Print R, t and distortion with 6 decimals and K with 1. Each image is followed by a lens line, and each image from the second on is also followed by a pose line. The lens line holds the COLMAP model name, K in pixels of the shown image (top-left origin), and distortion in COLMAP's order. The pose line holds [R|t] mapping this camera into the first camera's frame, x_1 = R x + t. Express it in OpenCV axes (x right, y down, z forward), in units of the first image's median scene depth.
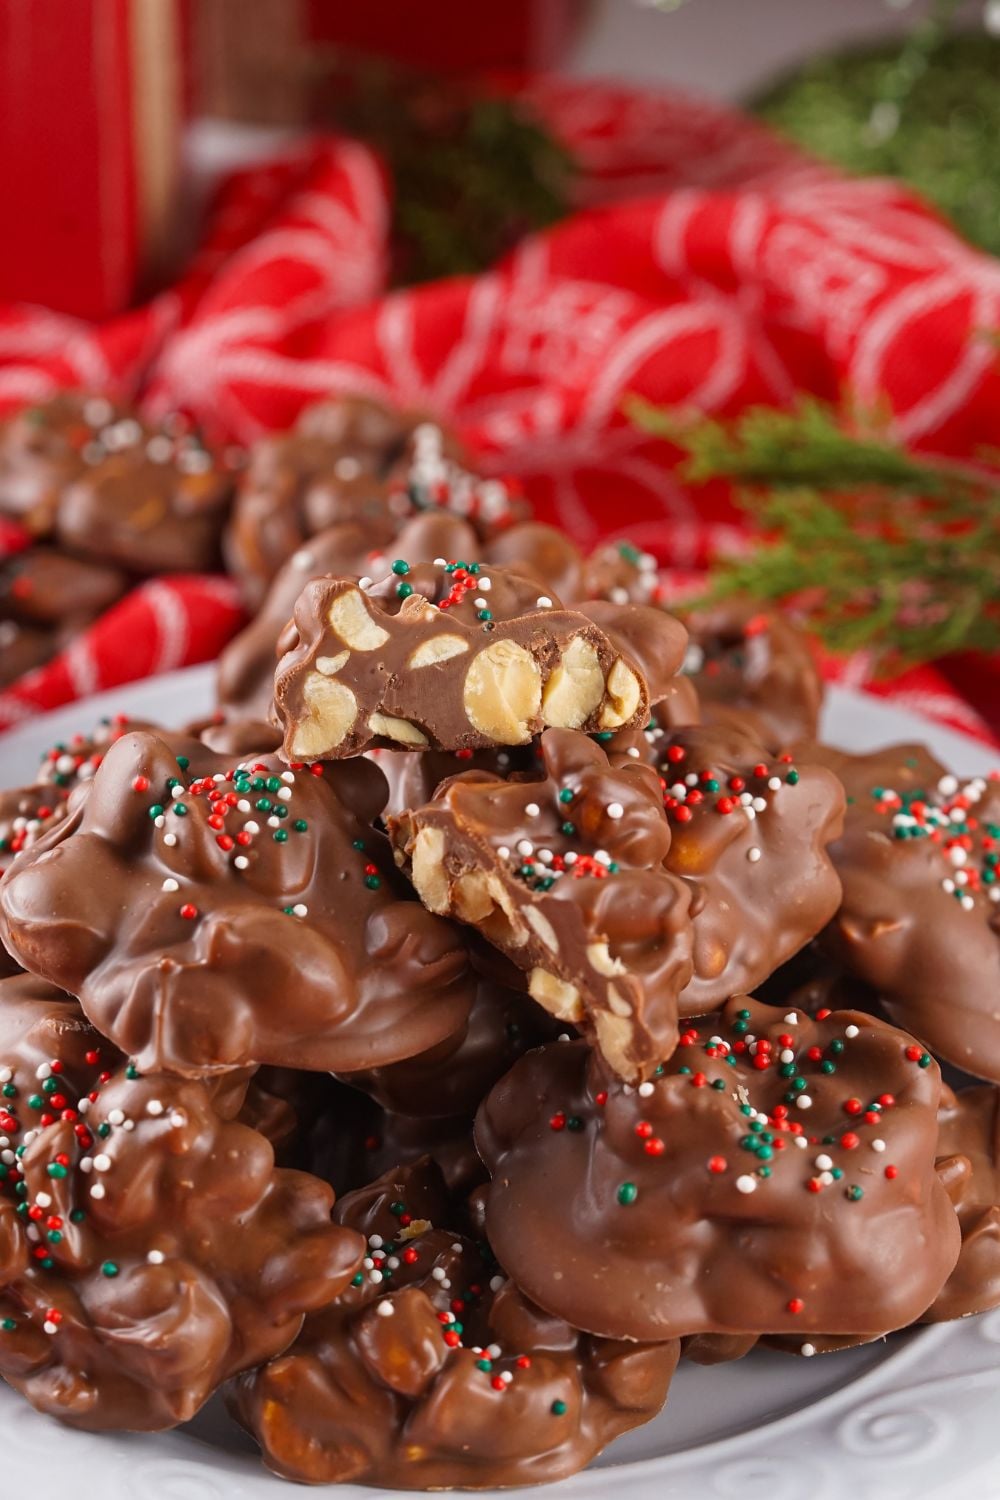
lens RADIAL K [[3211.3, 0, 521.4], [0, 3211.3, 747.6], [0, 0, 1]] dist [-0.093866, 0.084037]
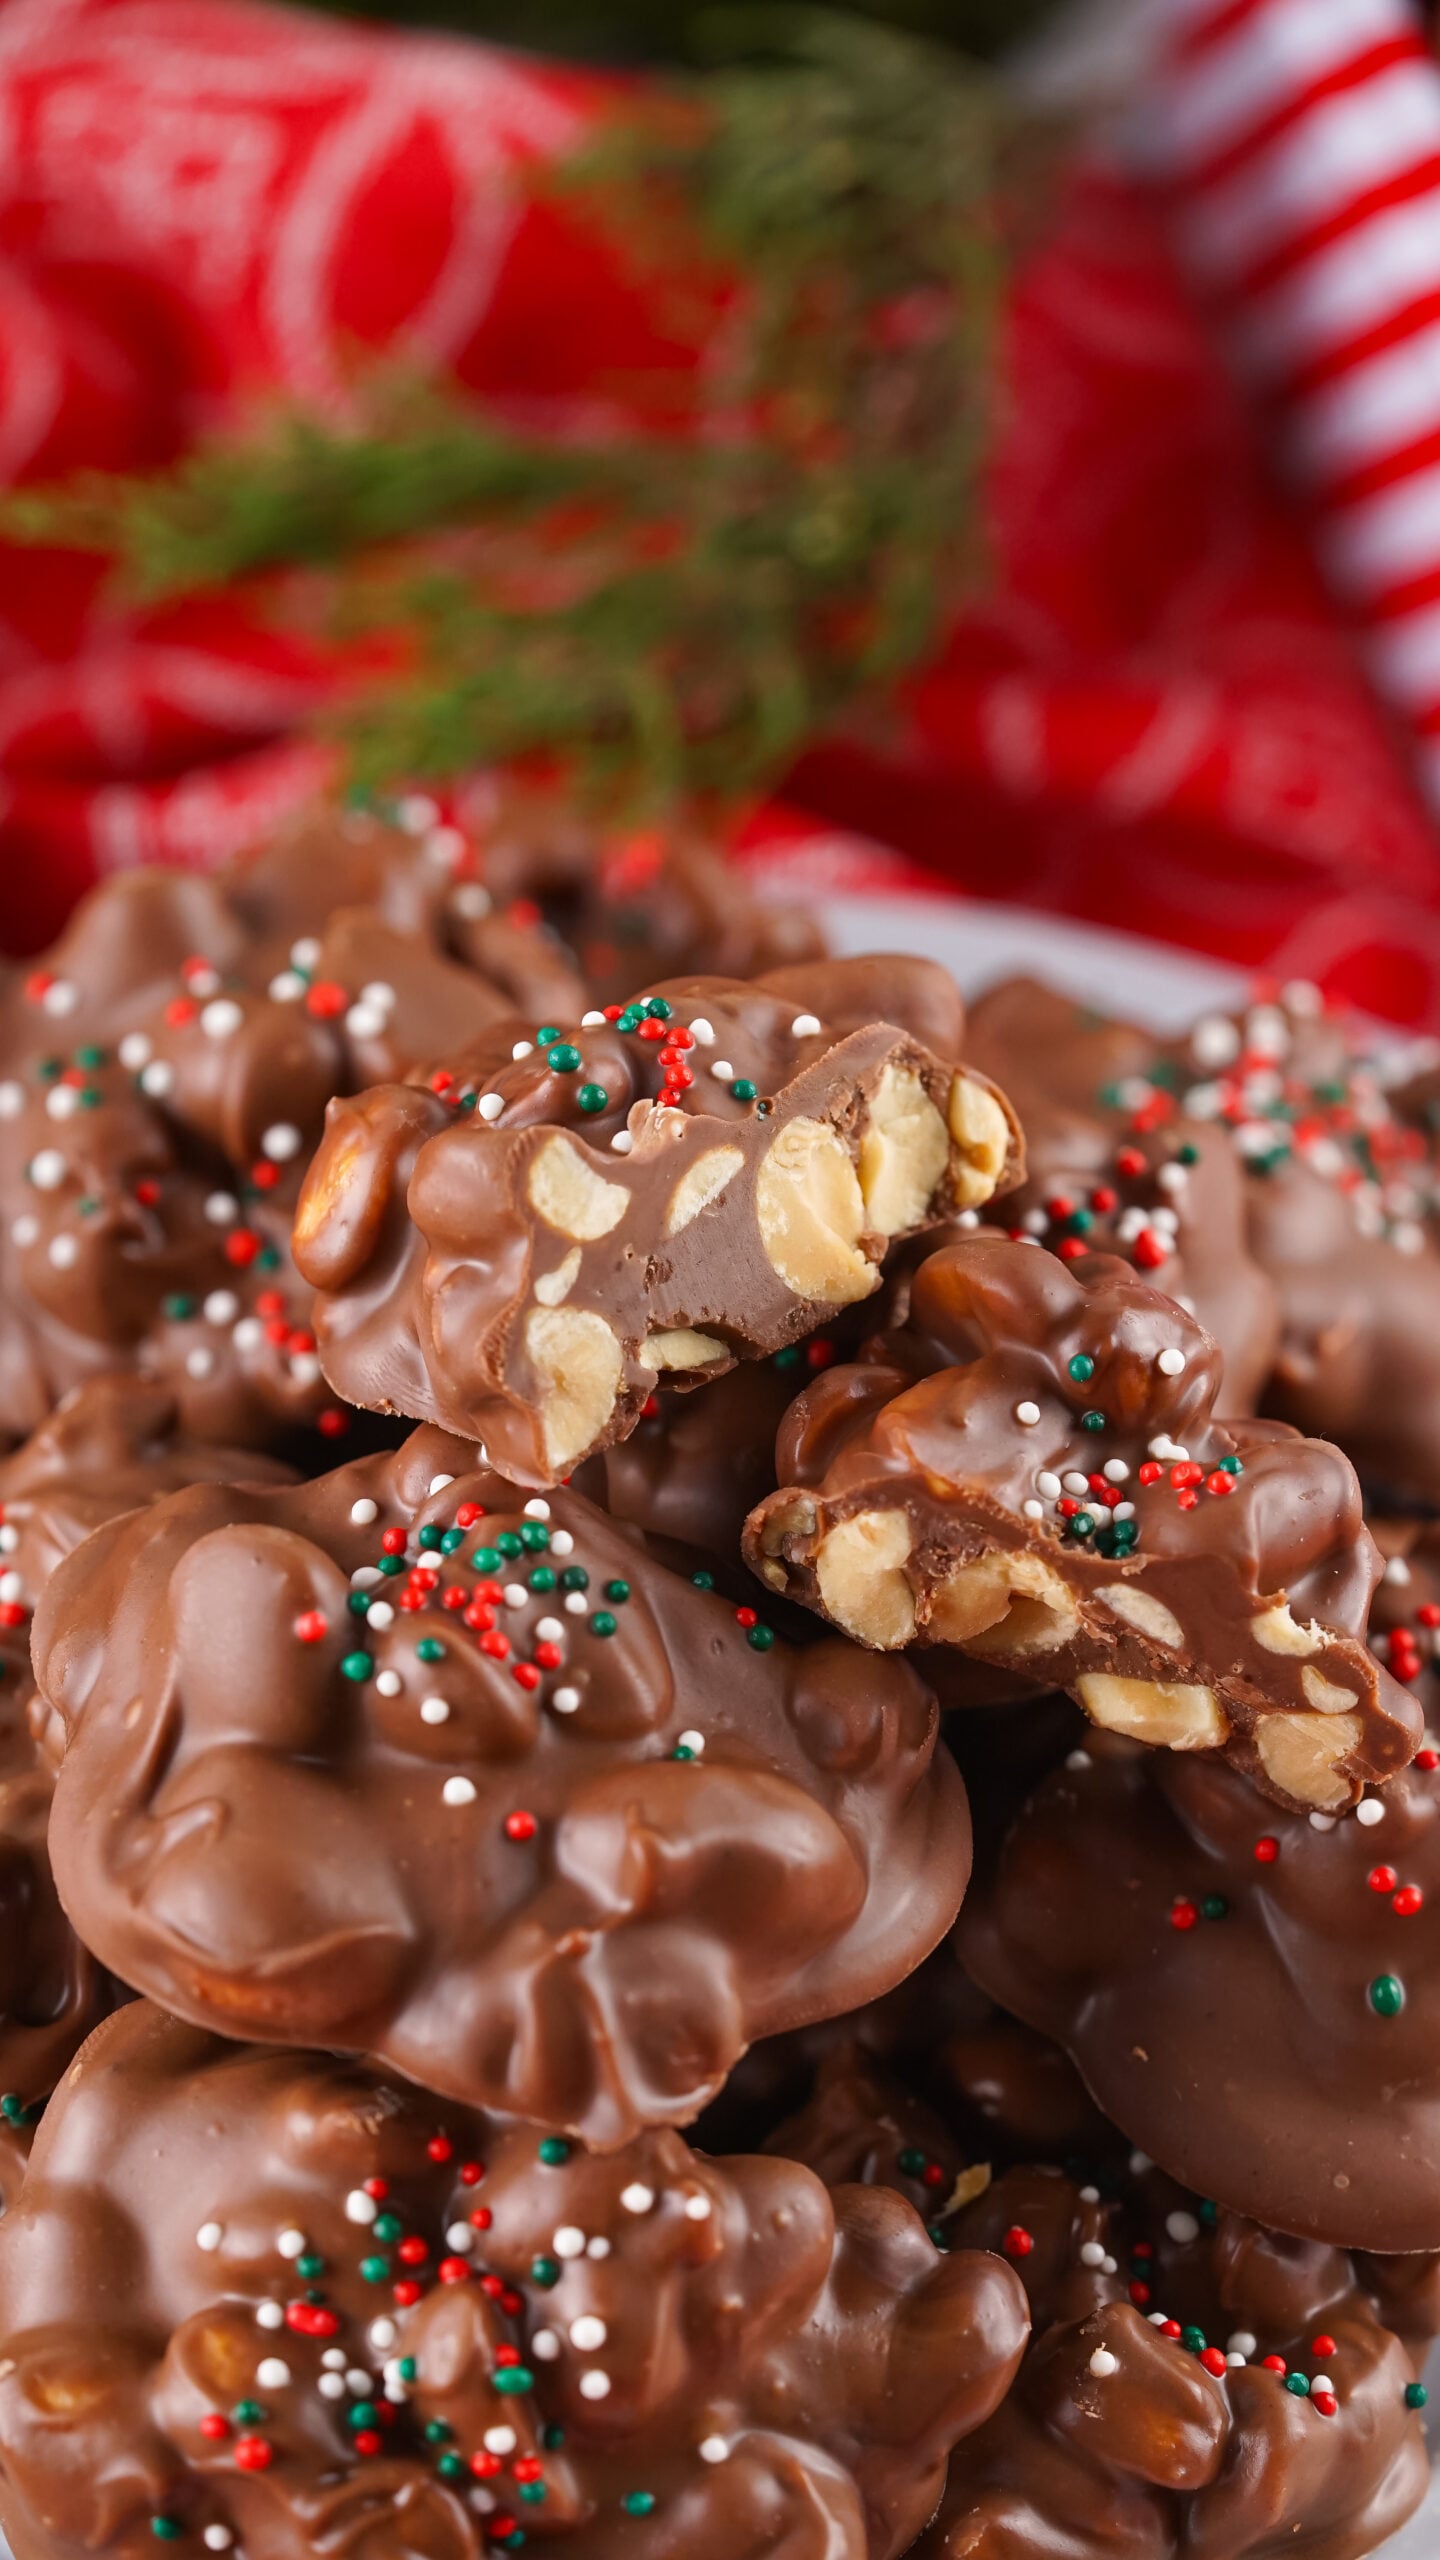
lens RADIAL K [[5536.7, 0, 720.0], [0, 5536.7, 1280.0], [0, 0, 1]] dist [-0.105922, -0.352750]
pose [[0.902381, -0.347416, 0.254970, -0.267382], [0.320835, 0.936621, 0.140732, -0.146188], [-0.287703, -0.045191, 0.956653, 0.122248]]
